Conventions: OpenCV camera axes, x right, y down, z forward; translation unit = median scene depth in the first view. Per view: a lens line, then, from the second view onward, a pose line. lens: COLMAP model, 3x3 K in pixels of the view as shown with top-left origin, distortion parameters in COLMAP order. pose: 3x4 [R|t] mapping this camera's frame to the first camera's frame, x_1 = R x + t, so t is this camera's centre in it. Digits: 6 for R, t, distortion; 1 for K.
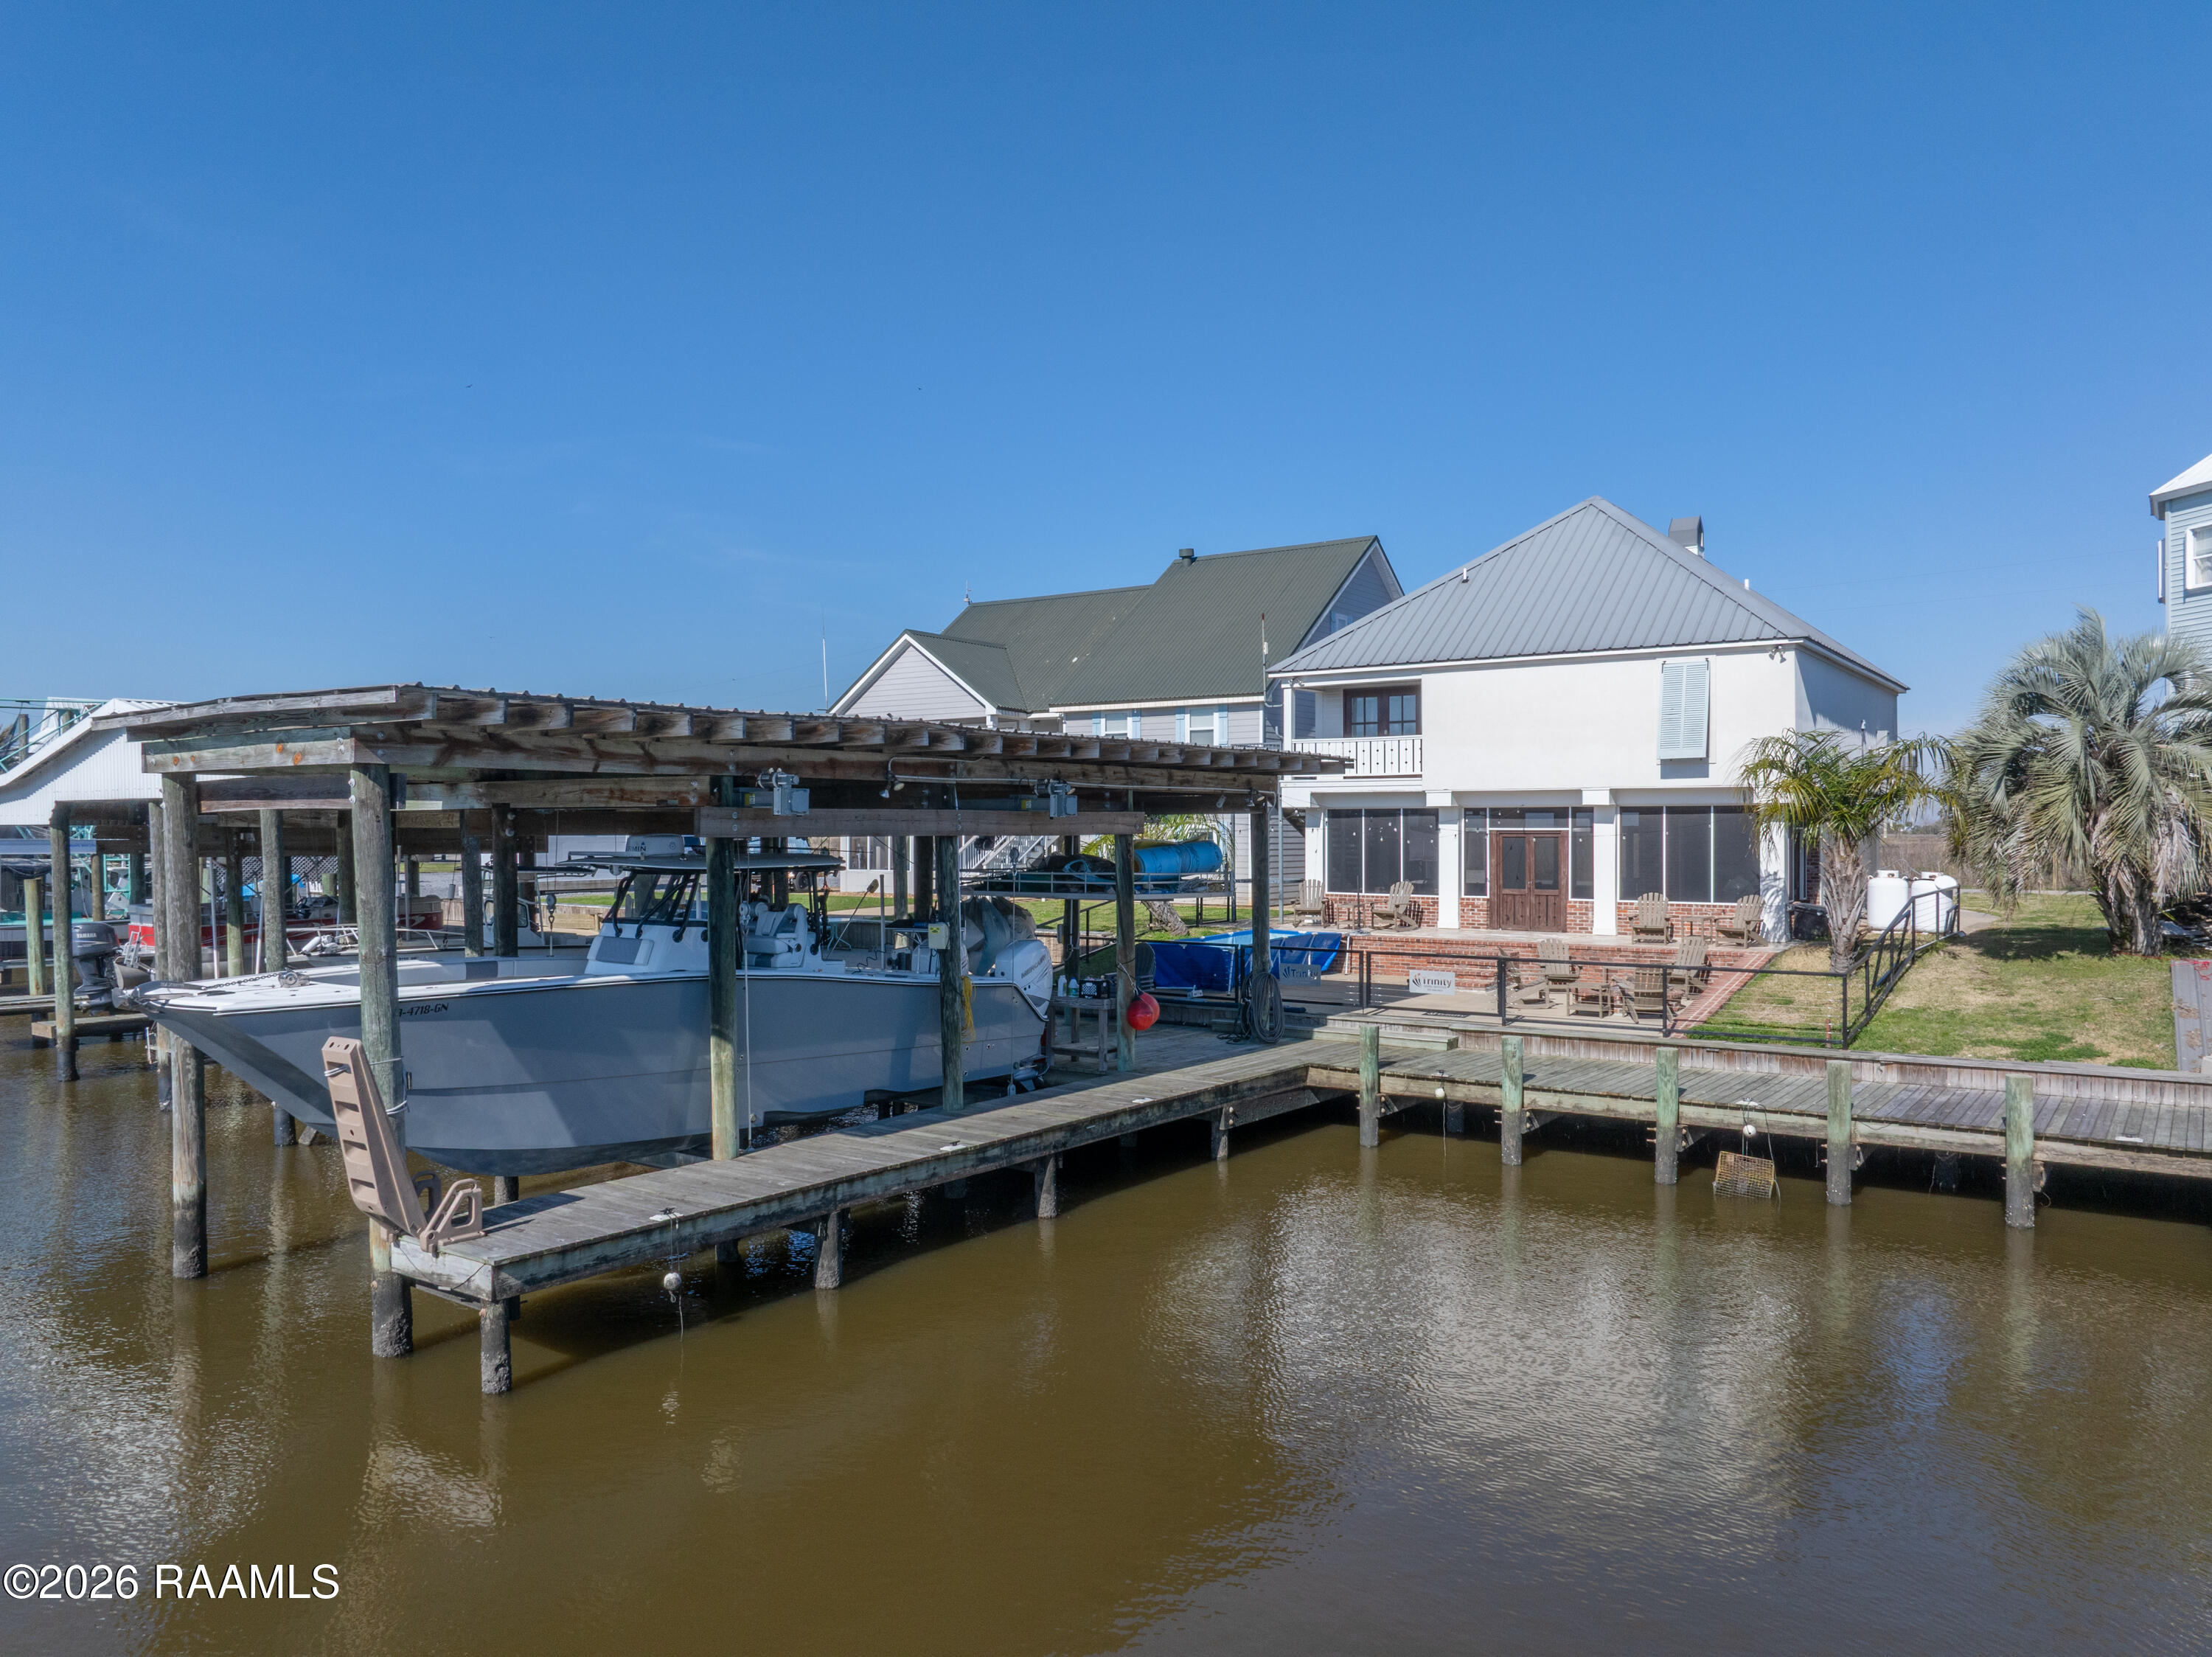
lens RADIAL K [[1566.7, 0, 1106.0], [0, 1566.7, 828.5], [0, 0, 1]] dist [-0.036167, 0.009423]
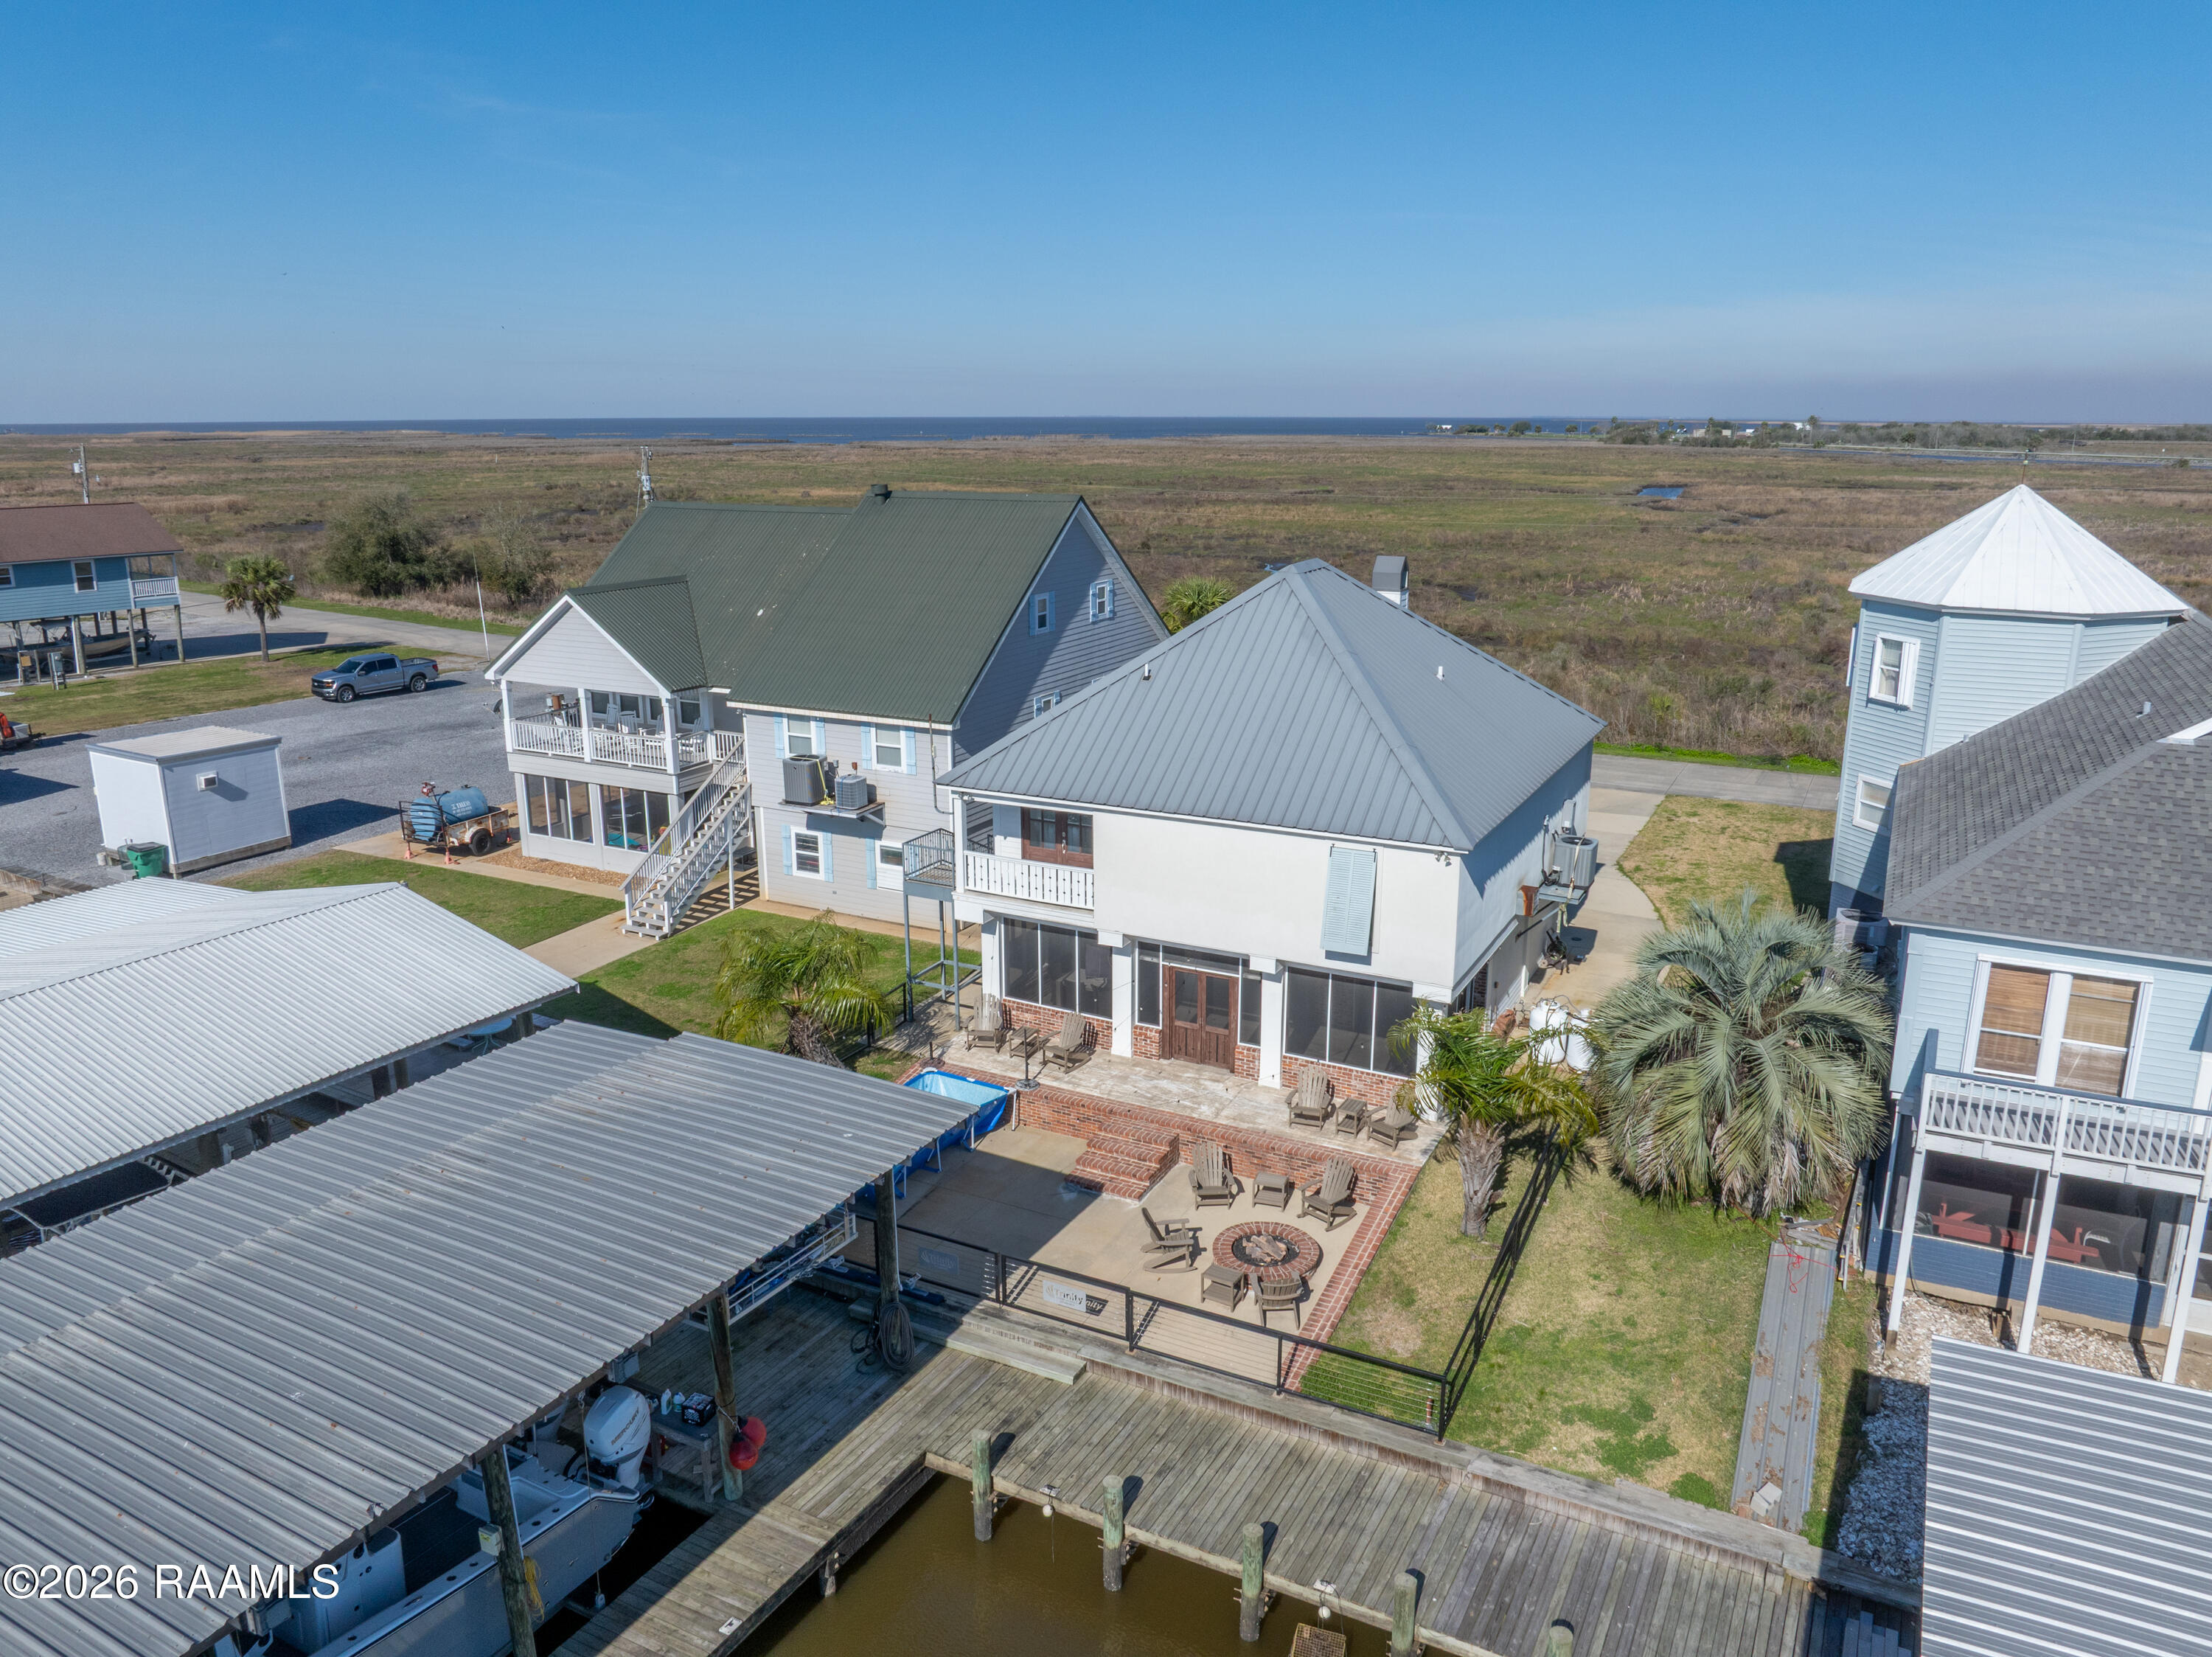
lens RADIAL K [[1569.3, 0, 1106.0], [0, 1569.3, 828.5], [0, 0, 1]] dist [-0.005280, -0.050682]
pose [[0.991137, -0.036557, 0.127712, 0.103964], [0.002524, 0.966399, 0.257035, -0.389267], [-0.132817, -0.254435, 0.957926, 0.104845]]
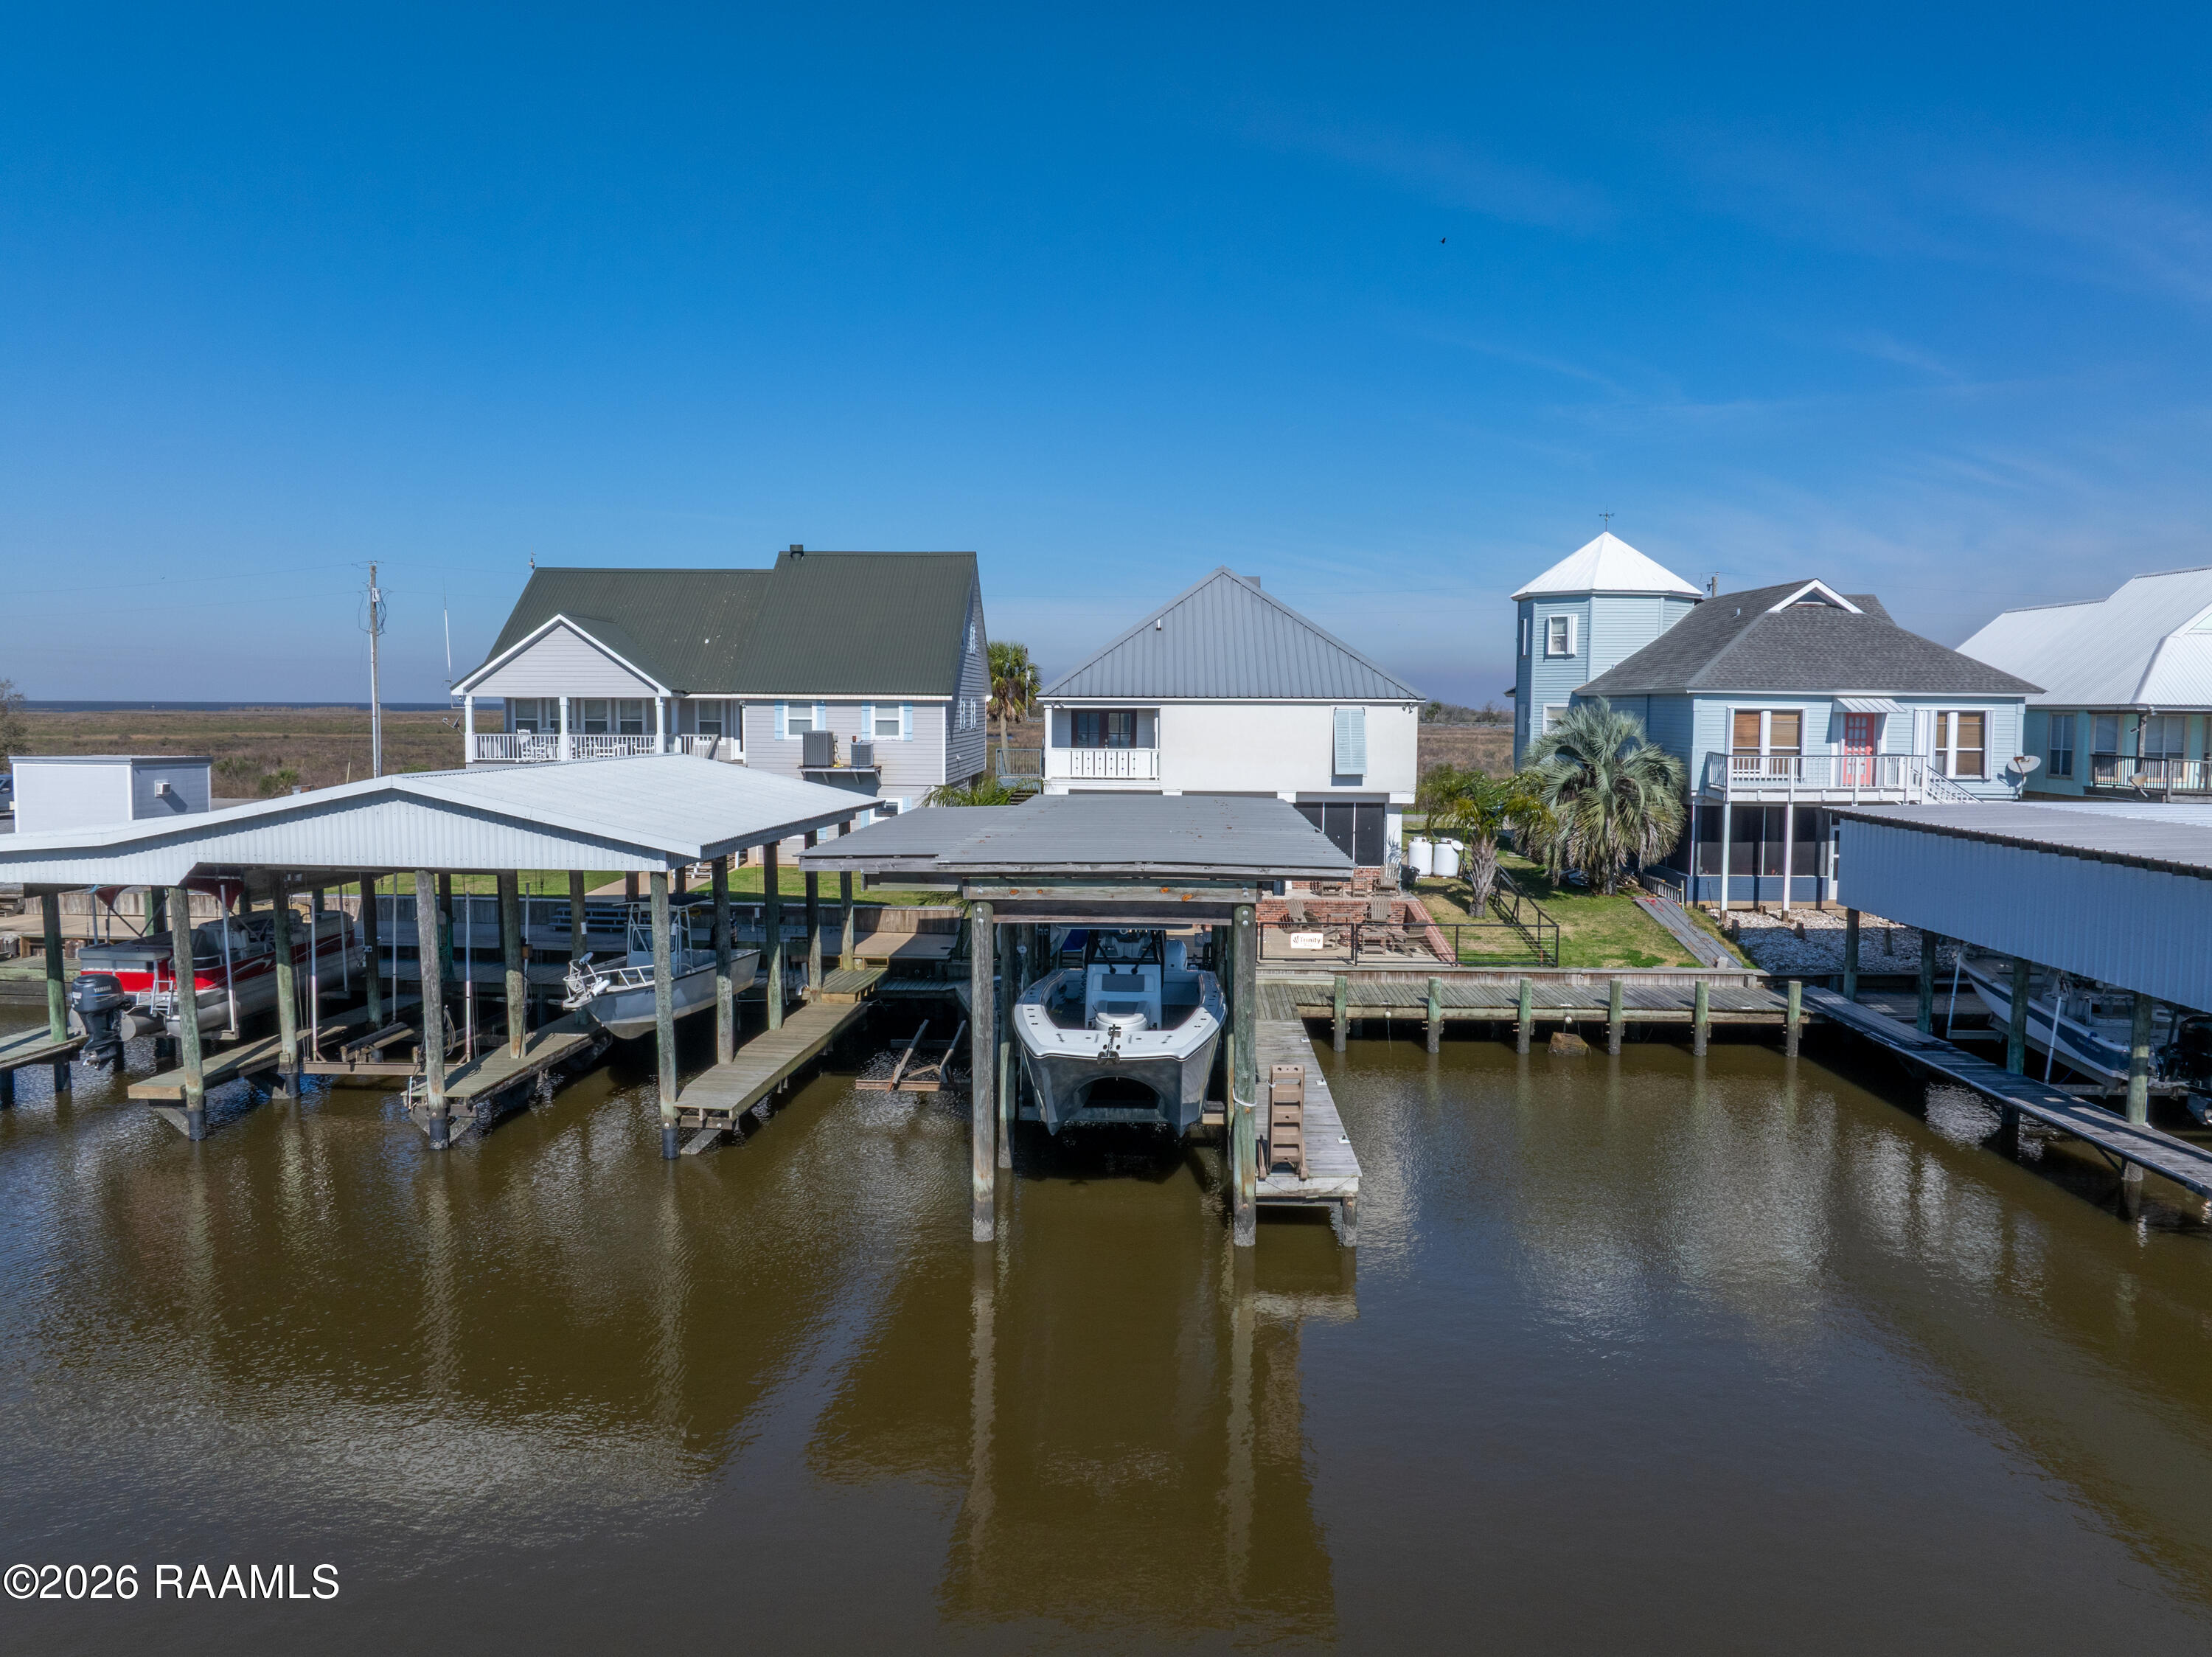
lens RADIAL K [[1569.3, 0, 1106.0], [0, 1569.3, 828.5], [0, 0, 1]] dist [-0.005280, -0.050682]
pose [[0.829398, -0.036983, 0.557433, -0.716181], [-0.008934, 0.996801, 0.079425, -0.116851], [-0.558587, -0.070854, 0.826414, -0.140163]]
